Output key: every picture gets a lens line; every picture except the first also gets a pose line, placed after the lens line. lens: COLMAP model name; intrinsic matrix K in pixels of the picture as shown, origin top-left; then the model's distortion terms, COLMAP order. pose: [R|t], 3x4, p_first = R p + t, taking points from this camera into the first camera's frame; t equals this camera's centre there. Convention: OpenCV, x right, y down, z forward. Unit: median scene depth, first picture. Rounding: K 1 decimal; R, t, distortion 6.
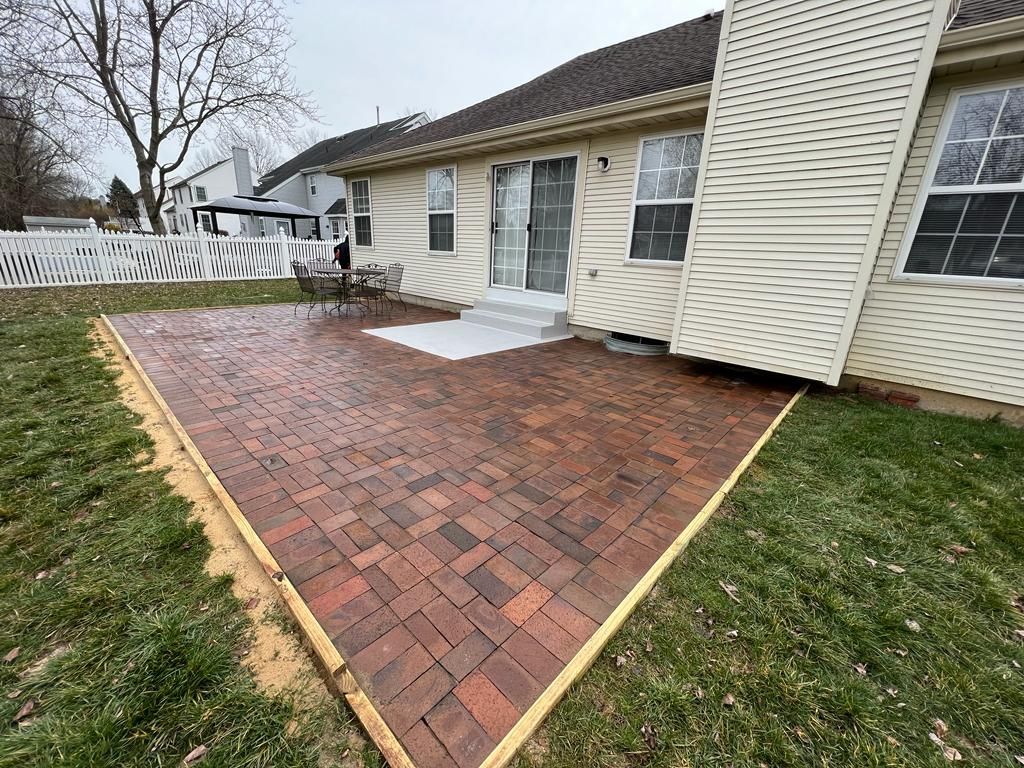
lens RADIAL K [[409.2, 0, 512.0], [0, 409.2, 384.0], [0, 0, 1]] dist [-0.004851, -0.000128]
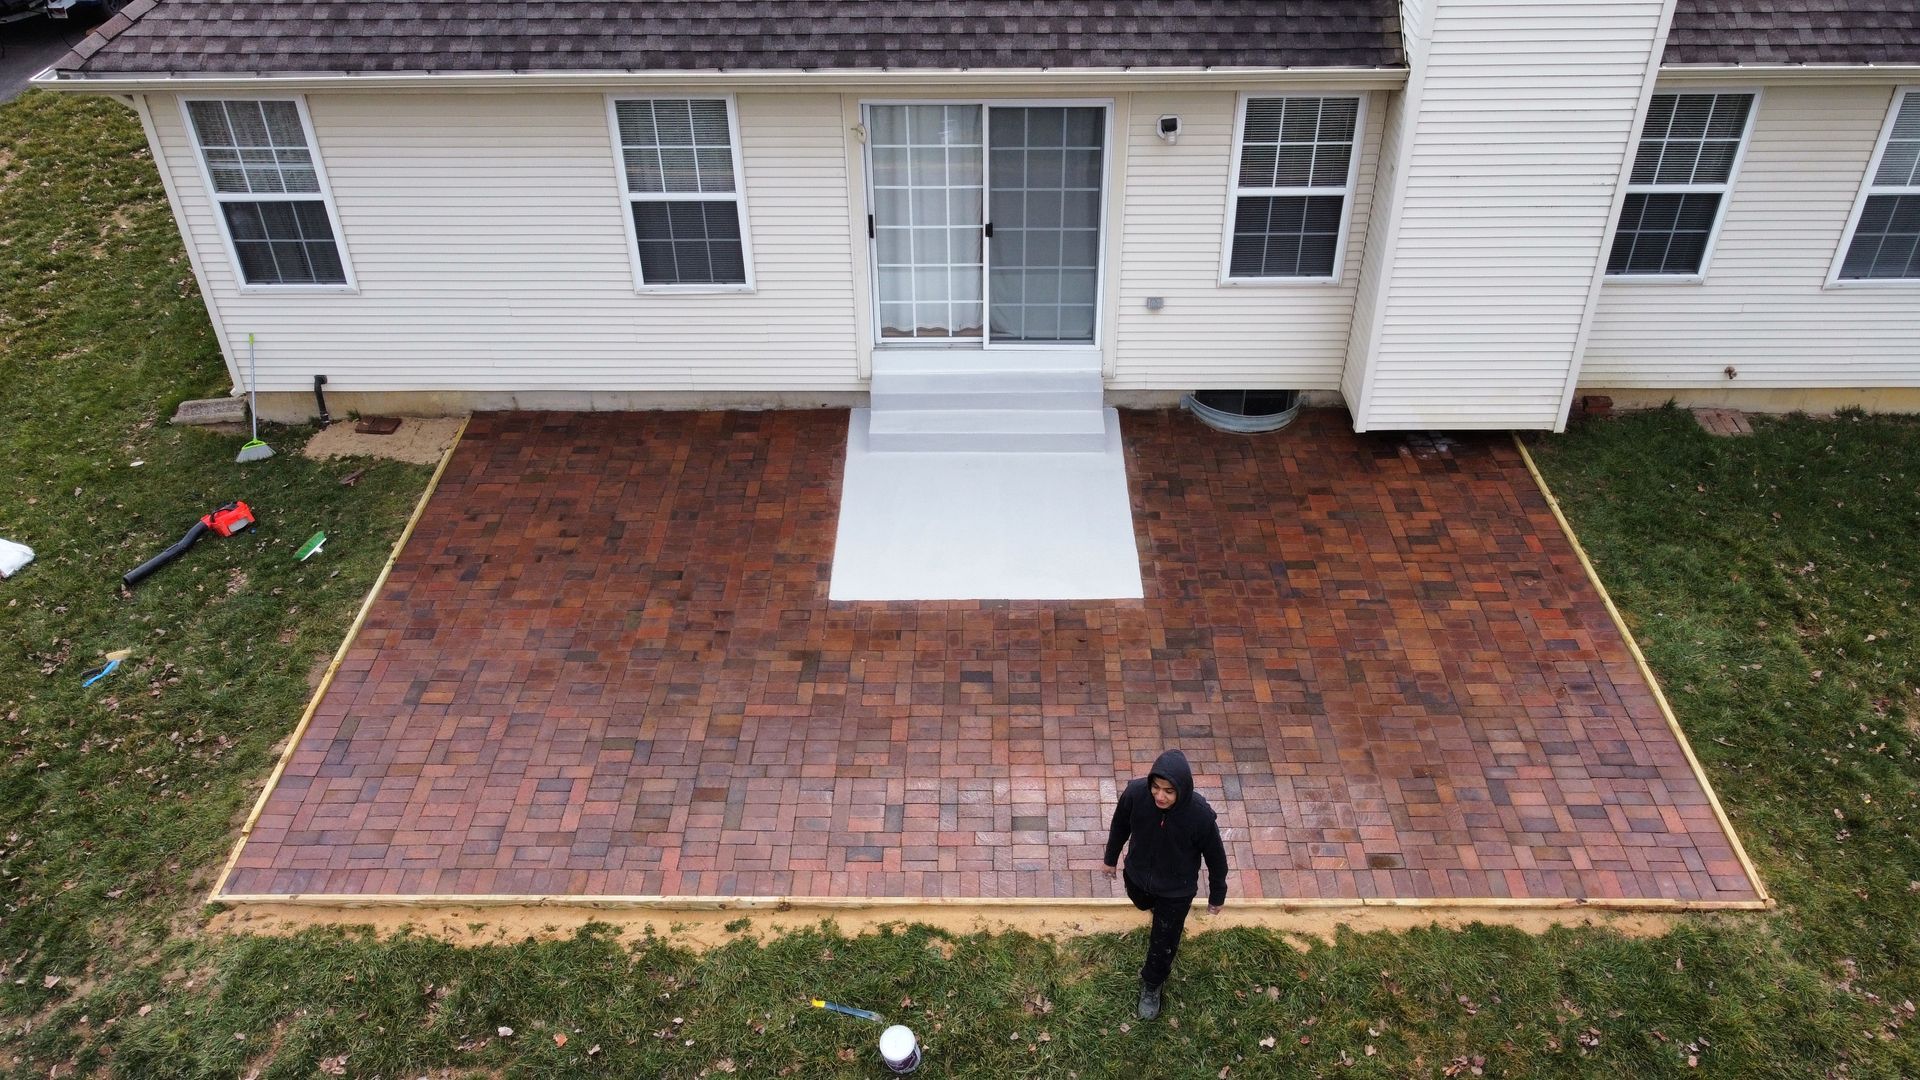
lens RADIAL K [[1446.7, 0, 960.0], [0, 1446.7, 540.0], [0, 0, 1]] dist [-0.014418, -0.007683]
pose [[0.737878, -0.446102, 0.506487, -1.677456], [0.250003, 0.877696, 0.408837, -1.298940], [-0.626925, -0.175049, 0.759160, -0.491224]]
